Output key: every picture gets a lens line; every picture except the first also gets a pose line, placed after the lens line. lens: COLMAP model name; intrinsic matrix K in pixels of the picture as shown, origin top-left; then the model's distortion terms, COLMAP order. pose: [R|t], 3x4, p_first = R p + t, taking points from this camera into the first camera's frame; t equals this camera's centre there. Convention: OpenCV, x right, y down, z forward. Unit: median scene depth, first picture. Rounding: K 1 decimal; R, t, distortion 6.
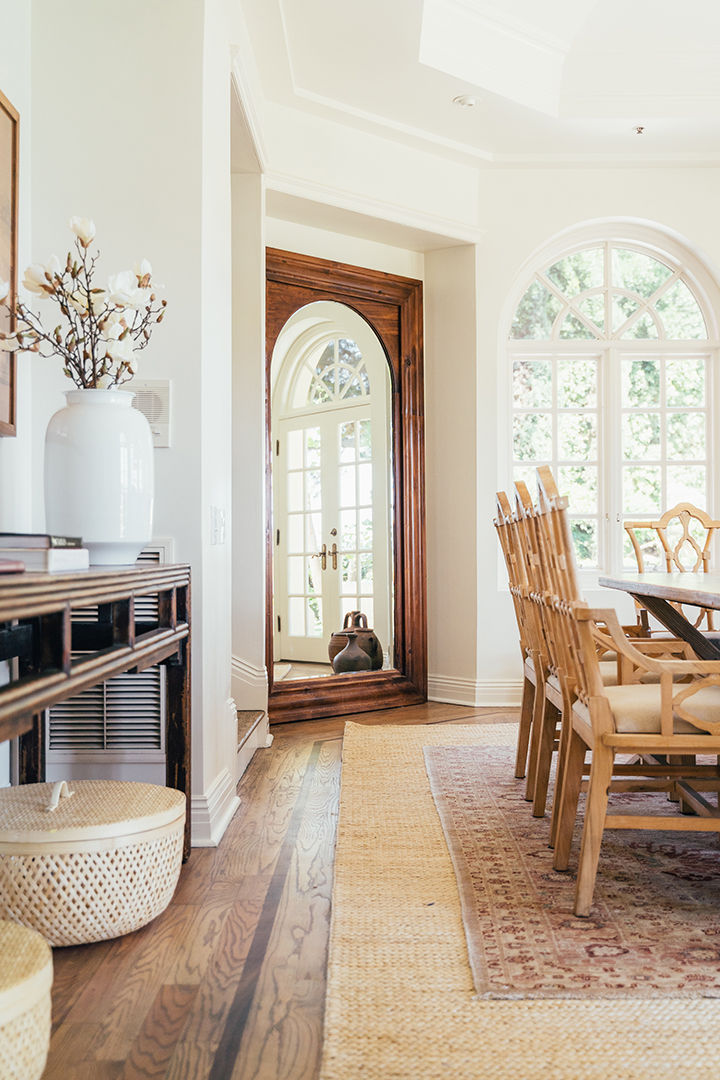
lens RADIAL K [[1349.6, 0, 360.0], [0, 1349.6, 540.0], [0, 0, 1]] dist [-0.017399, -0.018521]
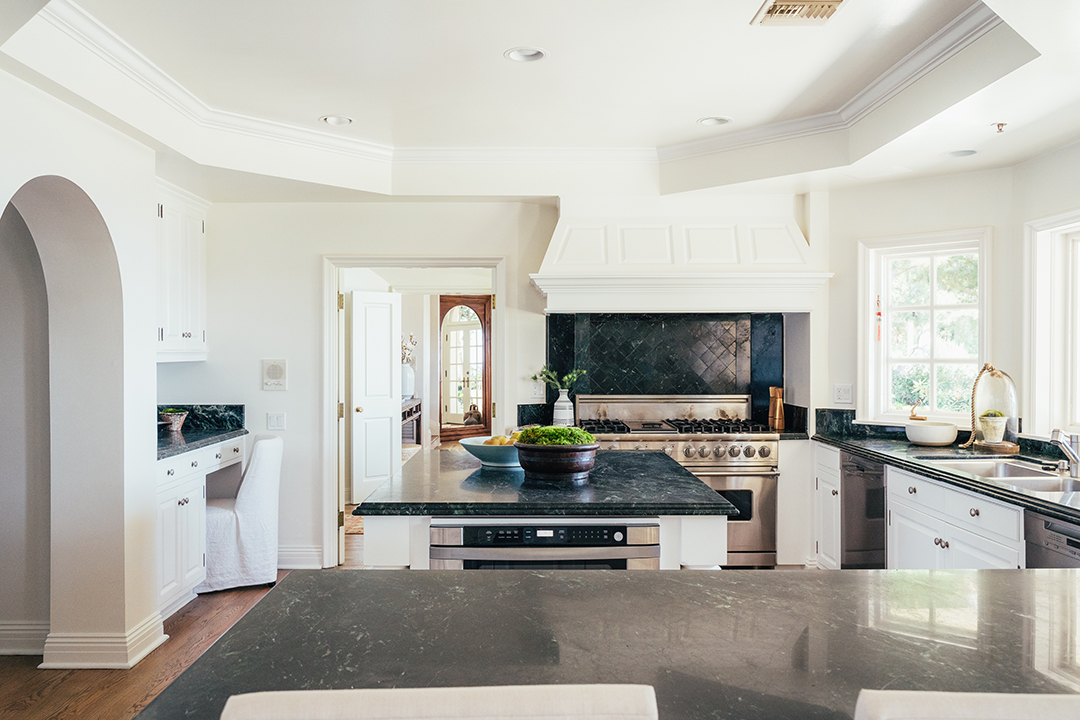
lens RADIAL K [[951.6, 0, 540.0], [0, 951.6, 360.0], [0, 0, 1]] dist [-0.000602, -0.013024]
pose [[0.999625, 0.003825, 0.027115, 0.092936], [-0.004252, 0.999868, 0.015693, -0.080030], [-0.027051, -0.015802, 0.999509, -1.092402]]
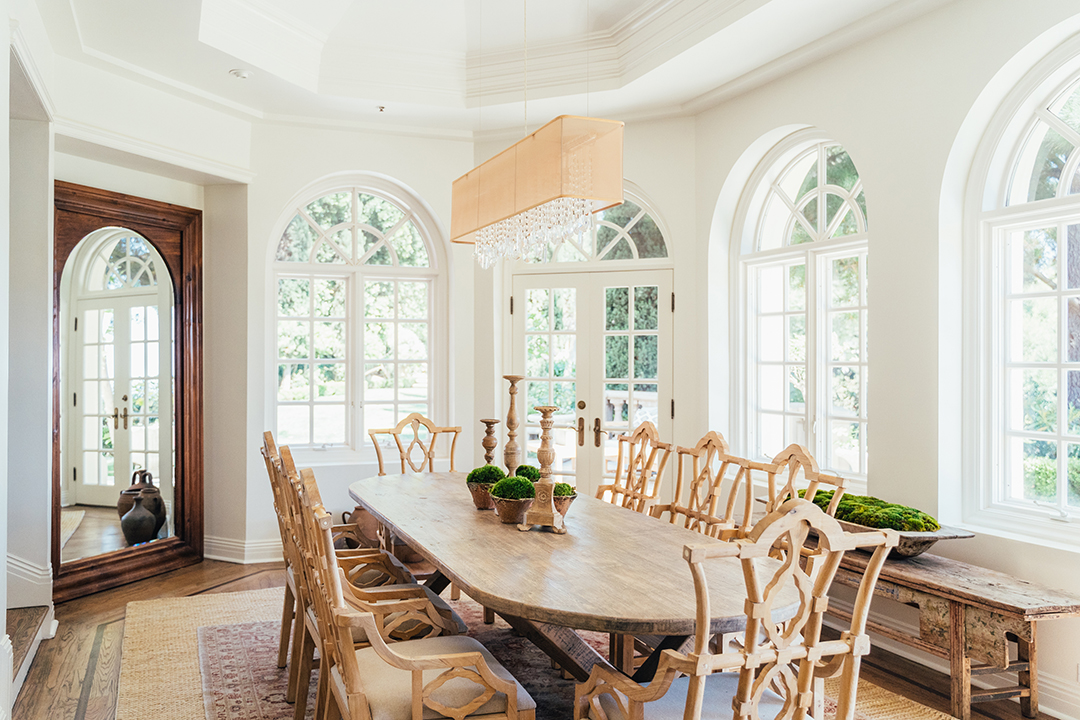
lens RADIAL K [[951.6, 0, 540.0], [0, 951.6, 360.0], [0, 0, 1]] dist [-0.000602, -0.013024]
pose [[0.927288, 0.006181, 0.374298, 0.009026], [-0.010936, 0.999884, 0.010581, -0.072245], [-0.374189, -0.013905, 0.927248, 0.092577]]
